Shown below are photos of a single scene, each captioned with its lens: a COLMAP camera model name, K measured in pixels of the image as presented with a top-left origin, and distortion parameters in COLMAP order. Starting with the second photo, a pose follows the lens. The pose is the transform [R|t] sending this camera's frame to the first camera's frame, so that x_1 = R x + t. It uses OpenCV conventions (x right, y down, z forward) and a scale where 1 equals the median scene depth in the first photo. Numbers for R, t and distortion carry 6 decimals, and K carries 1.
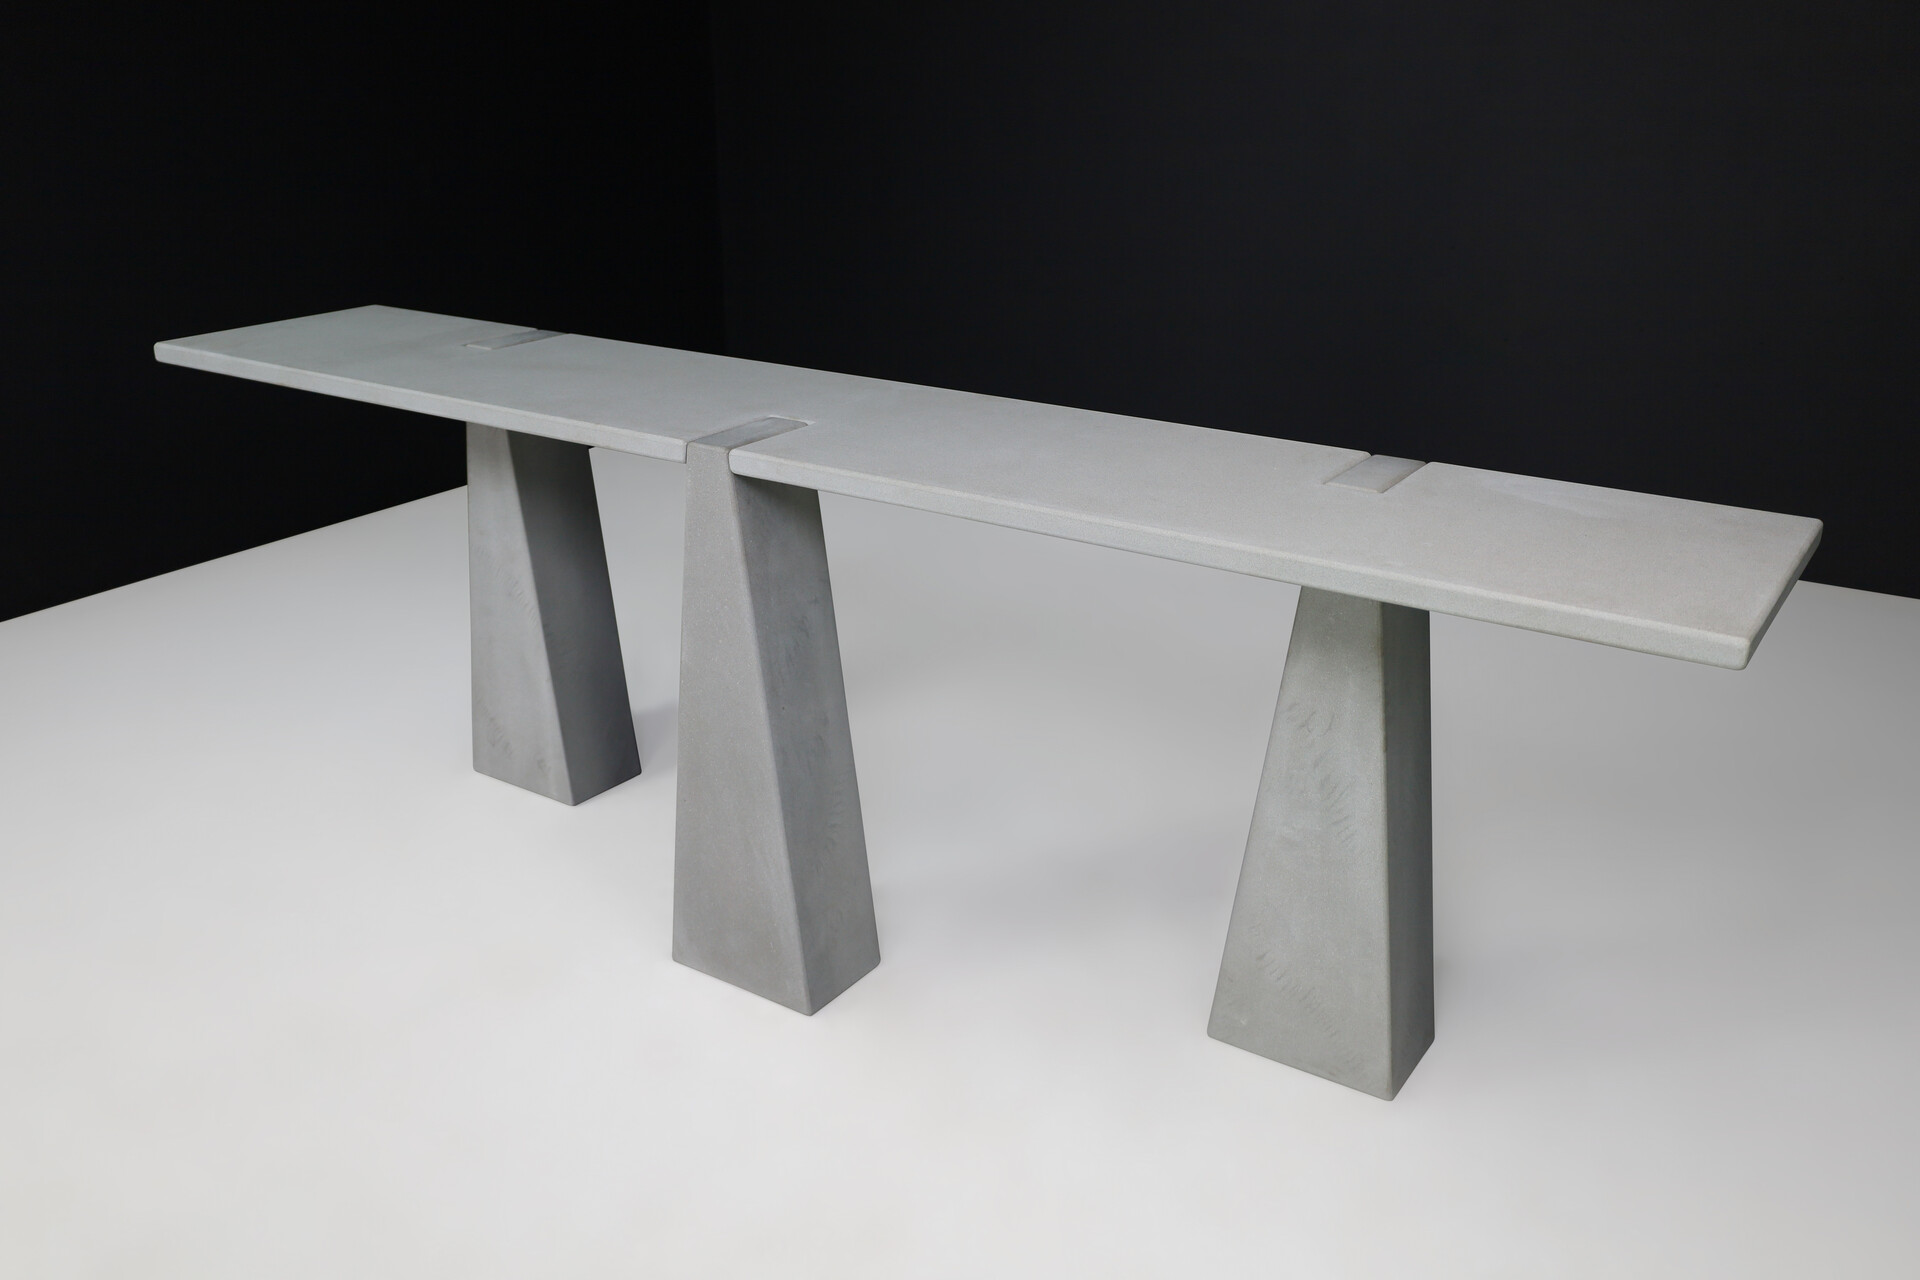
lens RADIAL K [[1635.4, 0, 956.1], [0, 1635.4, 641.6], [0, 0, 1]] dist [-0.003679, 0.004062]
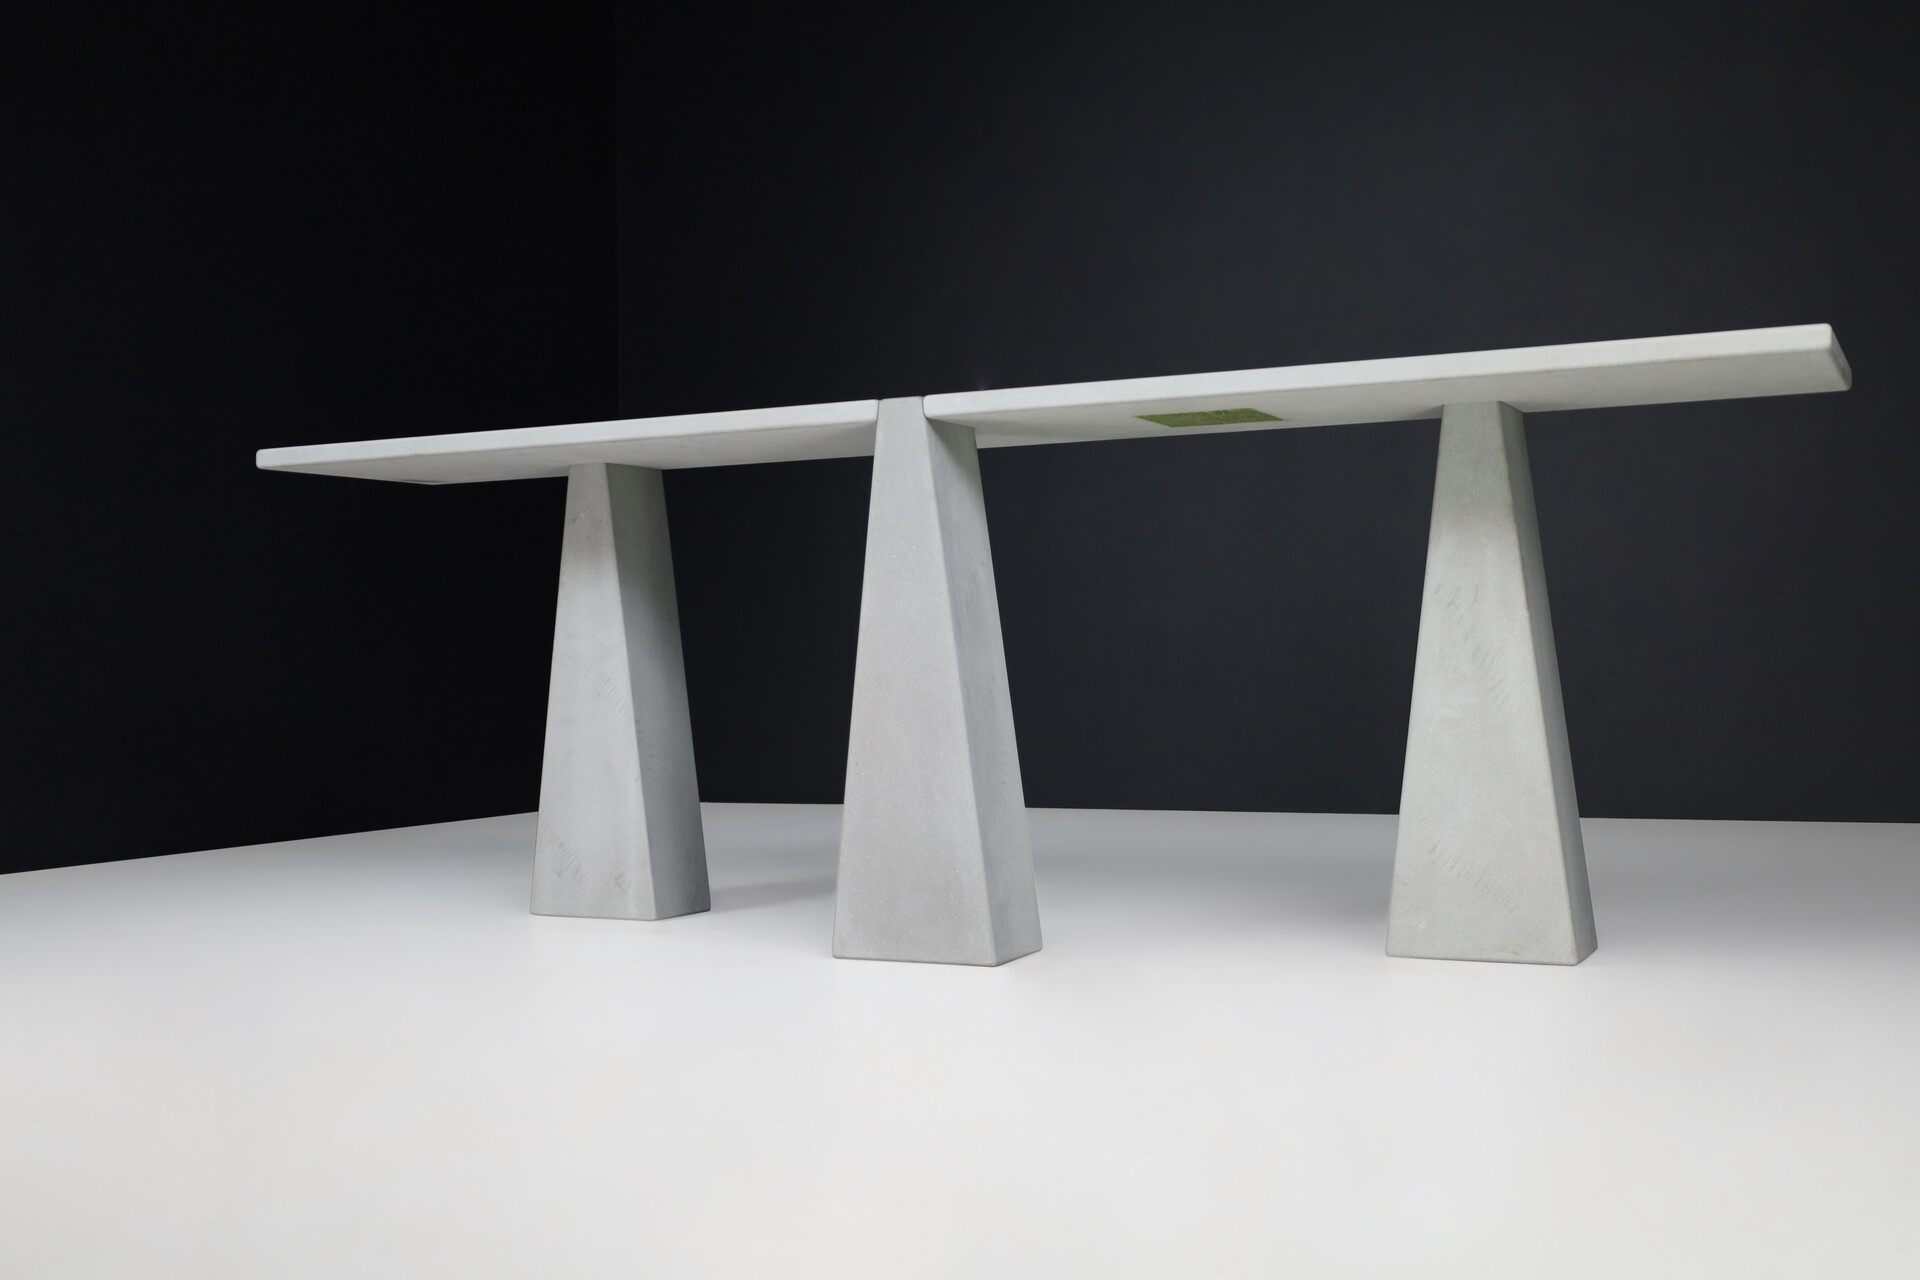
lens RADIAL K [[2066.1, 0, 968.3], [0, 2066.1, 645.3], [0, 0, 1]] dist [0.030175, 0.000000]
pose [[0.989926, -0.017217, 0.140532, -0.297782], [0.067629, 0.929524, -0.362508, 0.537431], [-0.124386, 0.368361, 0.921324, -0.244543]]
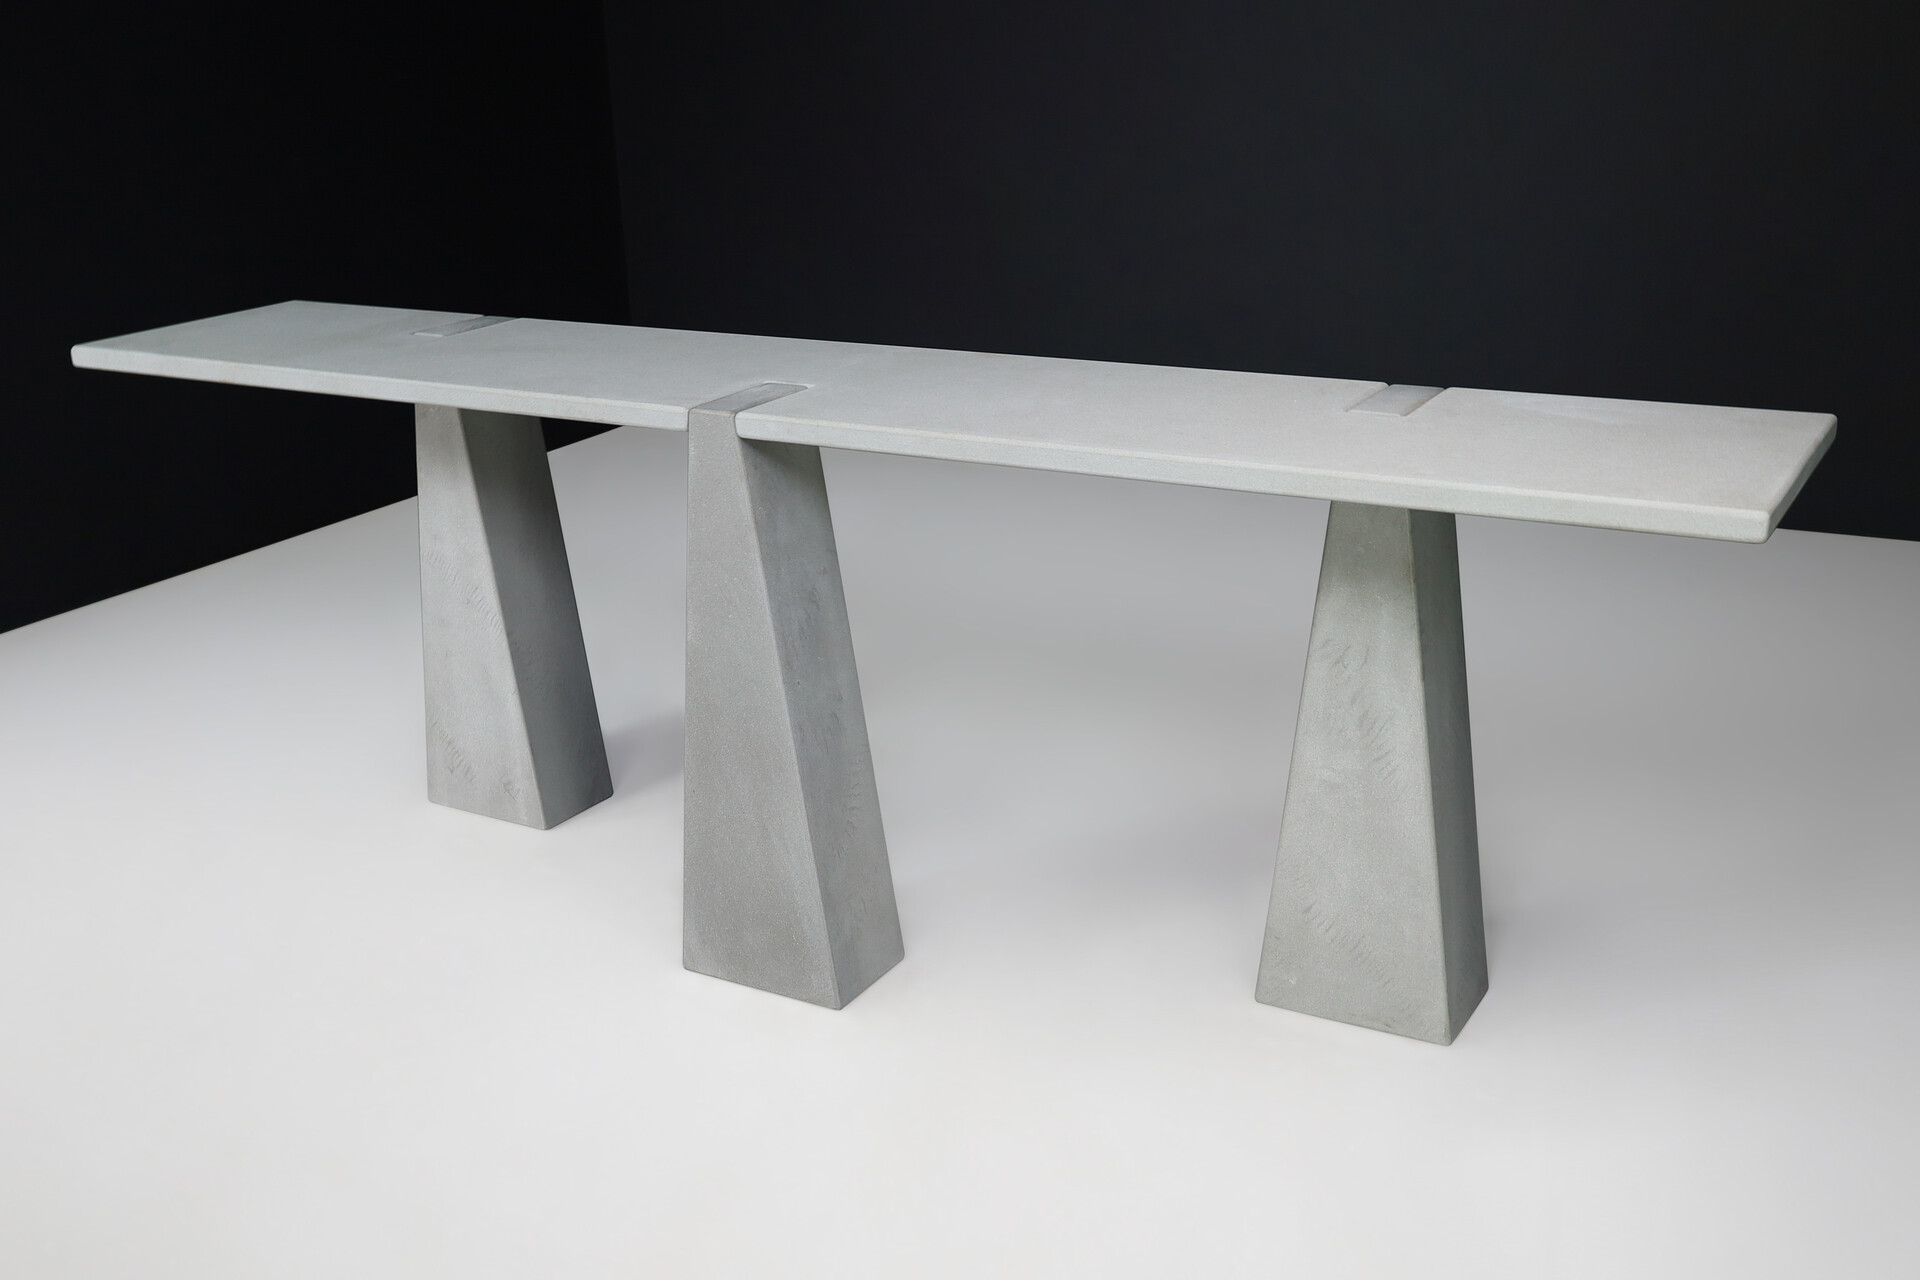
lens RADIAL K [[1959.6, 0, 964.0], [0, 1959.6, 658.7], [0, 0, 1]] dist [0.013824, 0.000000]
pose [[0.997193, -0.056231, 0.049434, -0.066044], [0.057592, 0.997987, -0.026547, 0.063868], [-0.047842, 0.029319, 0.998425, -0.156427]]
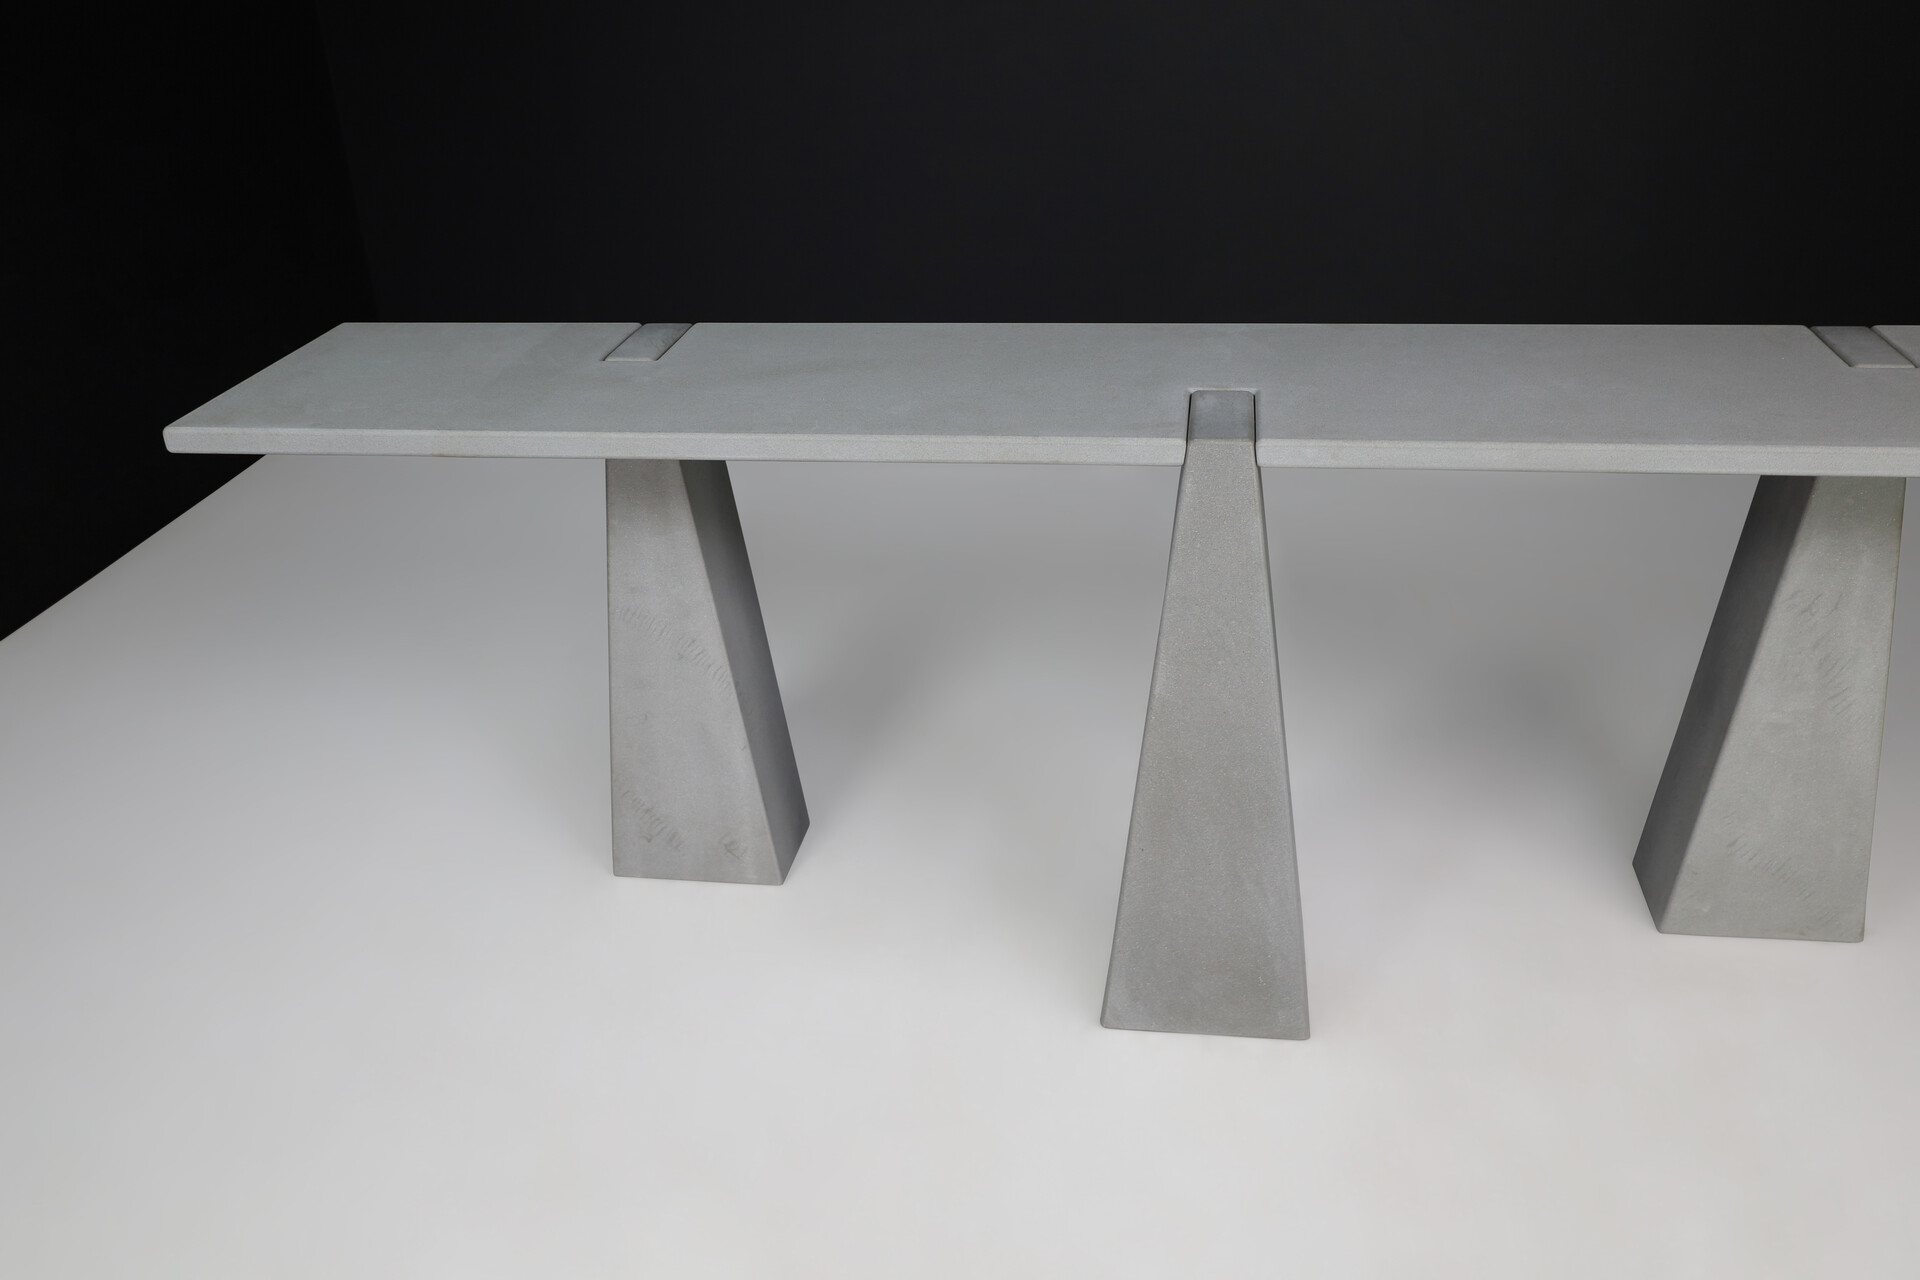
lens RADIAL K [[1632.3, 0, 966.5], [0, 1632.3, 634.8], [0, 0, 1]] dist [-0.001884, 0.004603]
pose [[0.900041, -0.226238, 0.372481, -0.581728], [0.193987, 0.973333, 0.122444, -0.145314], [-0.390249, -0.037948, 0.919927, 0.269764]]
